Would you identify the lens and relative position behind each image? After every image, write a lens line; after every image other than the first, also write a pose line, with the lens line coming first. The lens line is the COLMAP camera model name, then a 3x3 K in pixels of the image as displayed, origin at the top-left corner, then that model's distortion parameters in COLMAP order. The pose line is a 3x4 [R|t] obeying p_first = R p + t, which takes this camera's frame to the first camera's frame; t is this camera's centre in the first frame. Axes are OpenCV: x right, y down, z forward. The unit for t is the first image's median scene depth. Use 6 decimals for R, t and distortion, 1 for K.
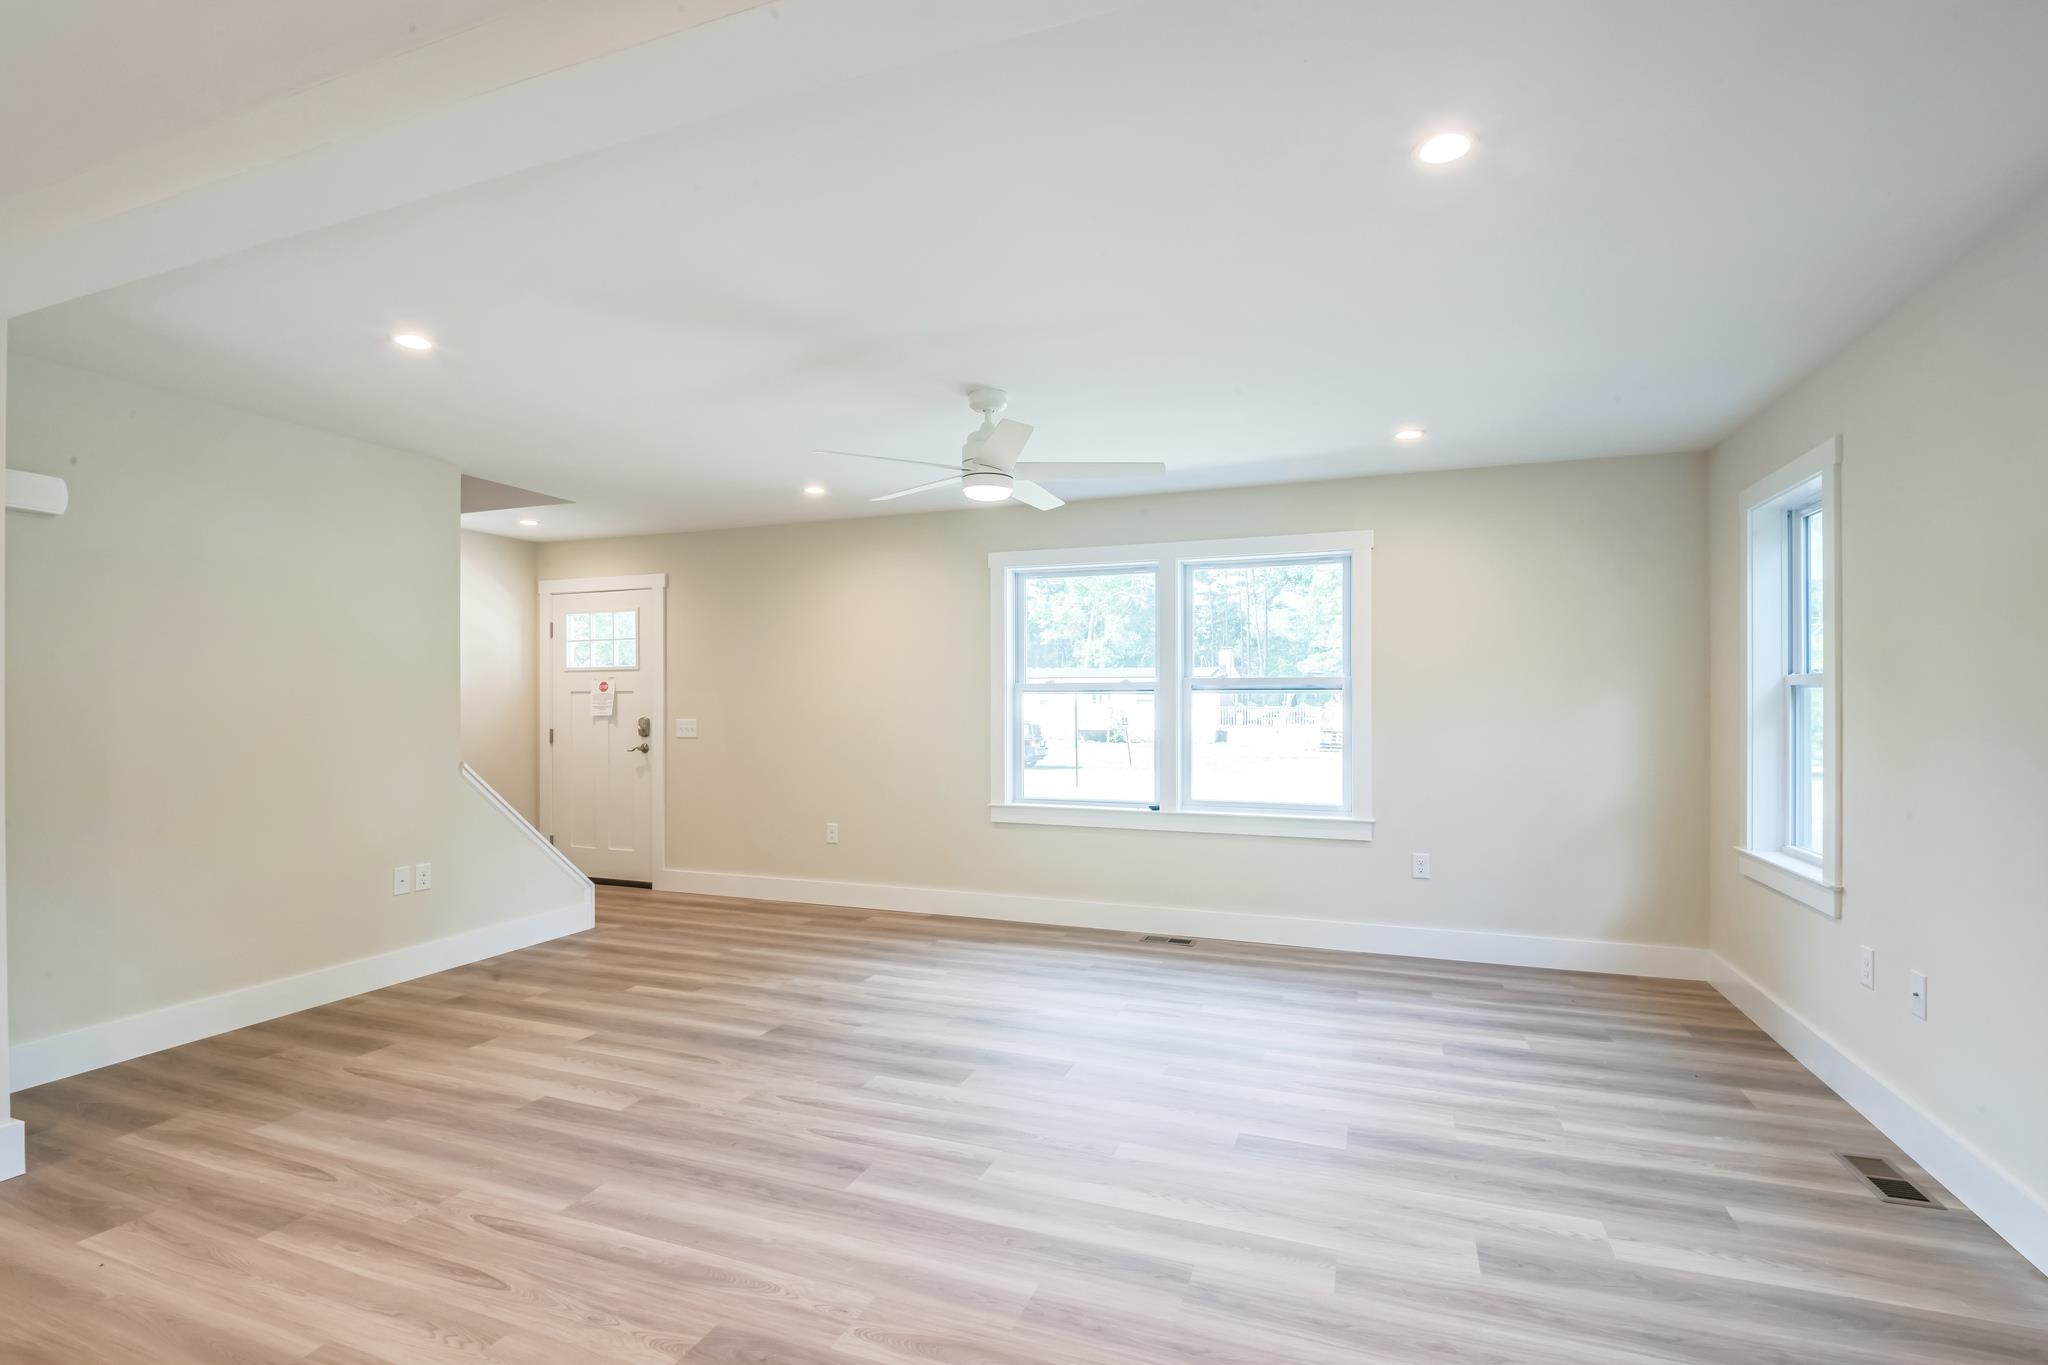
lens RADIAL K [[956.5, 0, 1000.4], [0, 956.5, 692.0], [0, 0, 1]] dist [-0.005333, -0.002067]
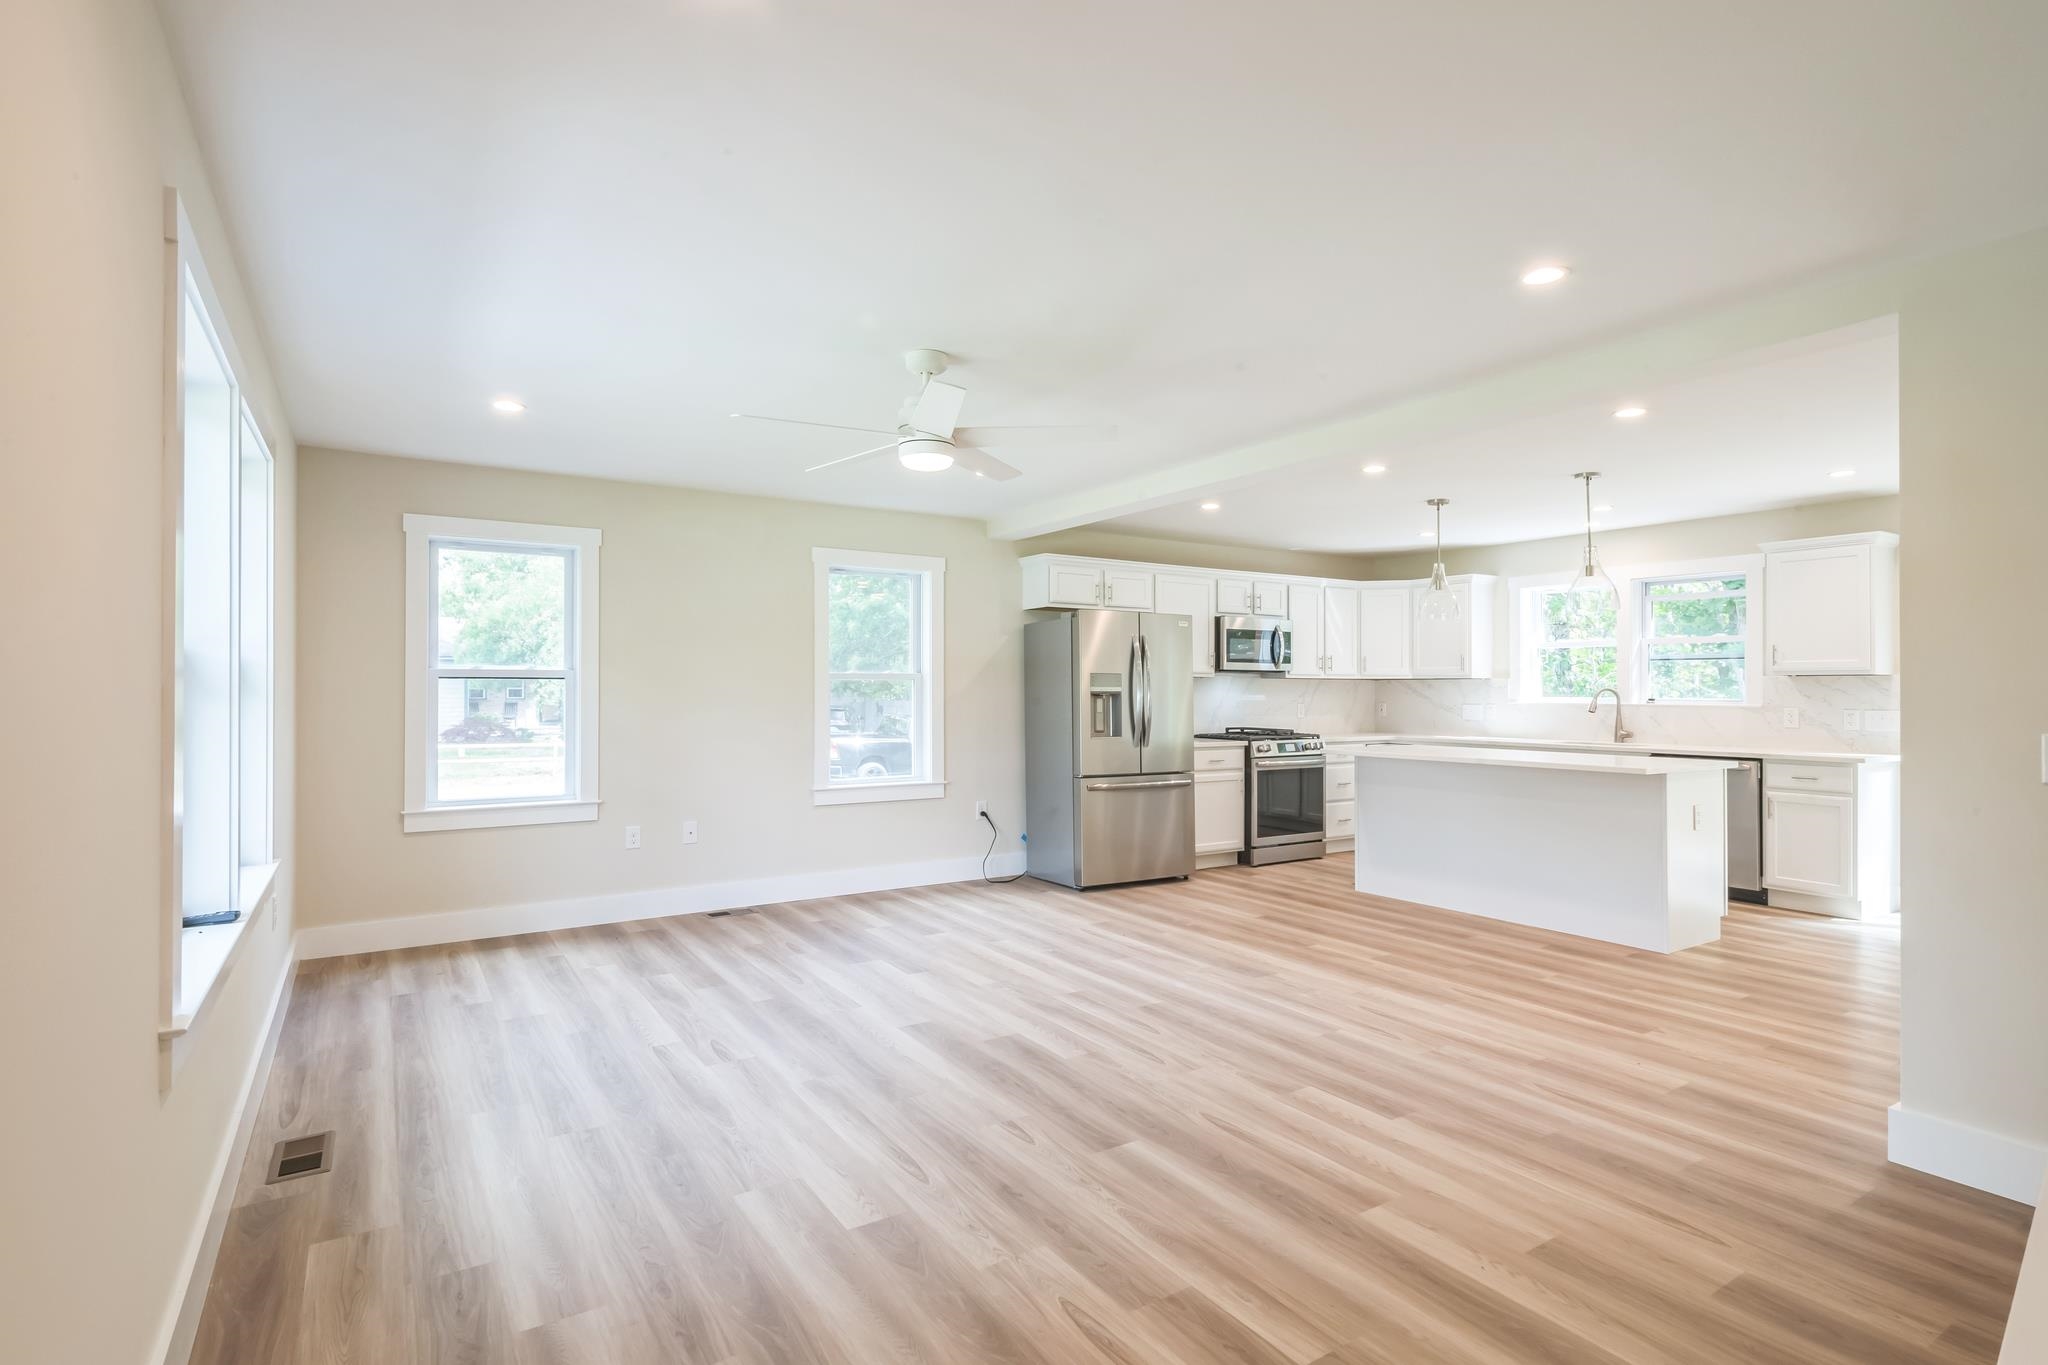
lens RADIAL K [[1019.9, 0, 1011.3], [0, 1019.9, 681.8], [0, 0, 1]] dist [0.017570, -0.005463]
pose [[-0.811467, 0.001812, 0.584395, -0.653019], [-0.004027, 0.999954, -0.008692, 0.007937], [-0.584384, -0.009407, -0.811422, 1.742176]]
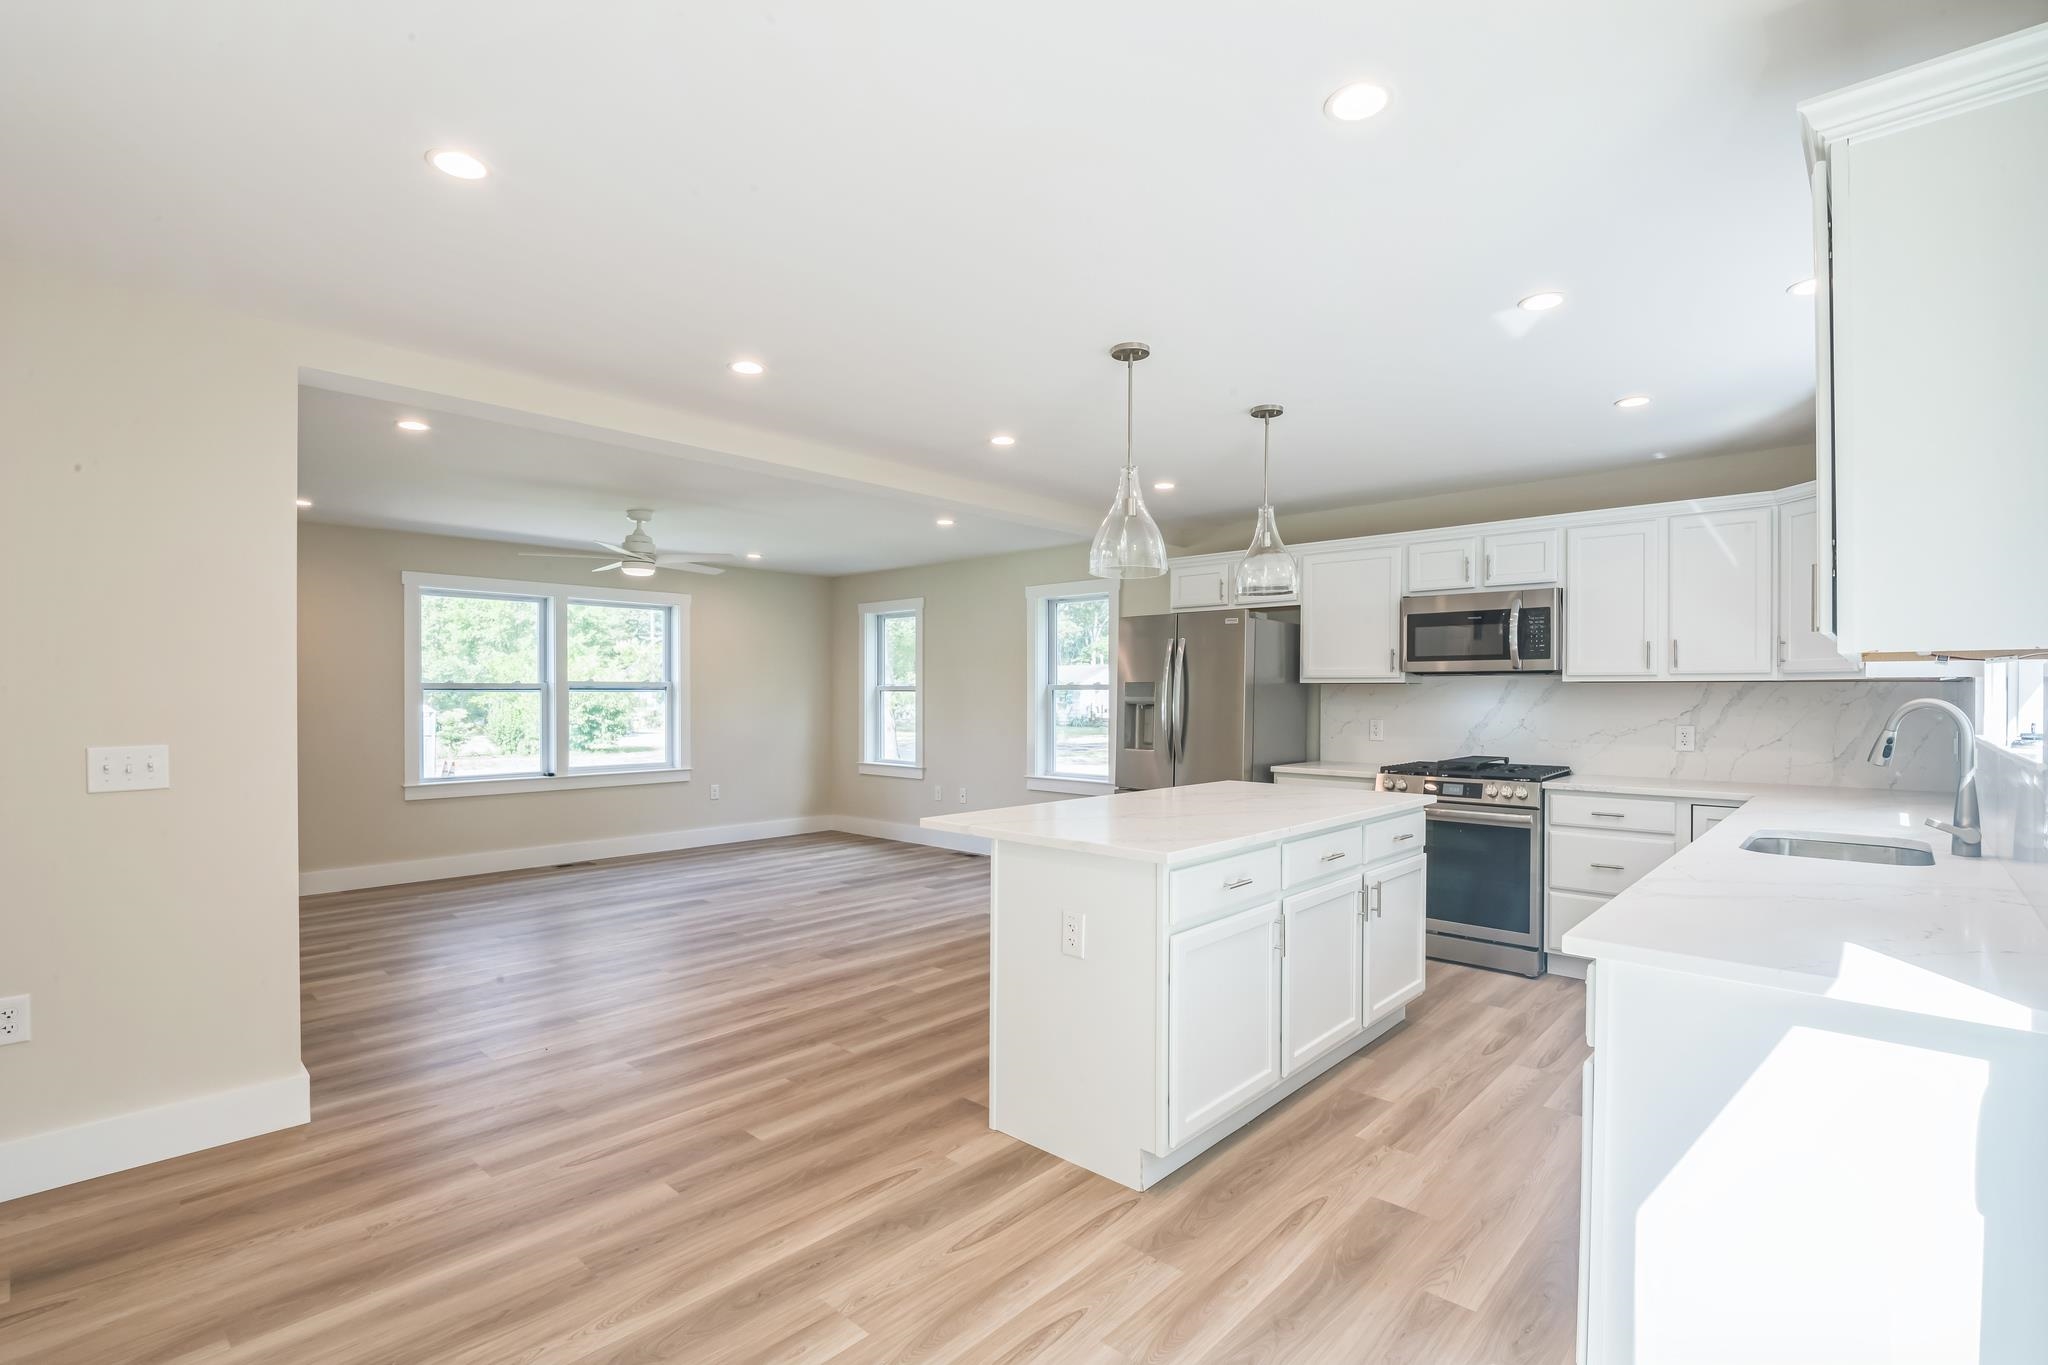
lens RADIAL K [[956.5, 0, 1023.5], [0, 956.5, 691.7], [0, 0, 1]] dist [-0.005333, -0.002067]
pose [[0.359270, 0.001144, 0.933233, -1.295262], [-0.004618, 0.999989, 0.000553, -0.006379], [-0.933222, -0.004508, 0.359271, -0.203908]]
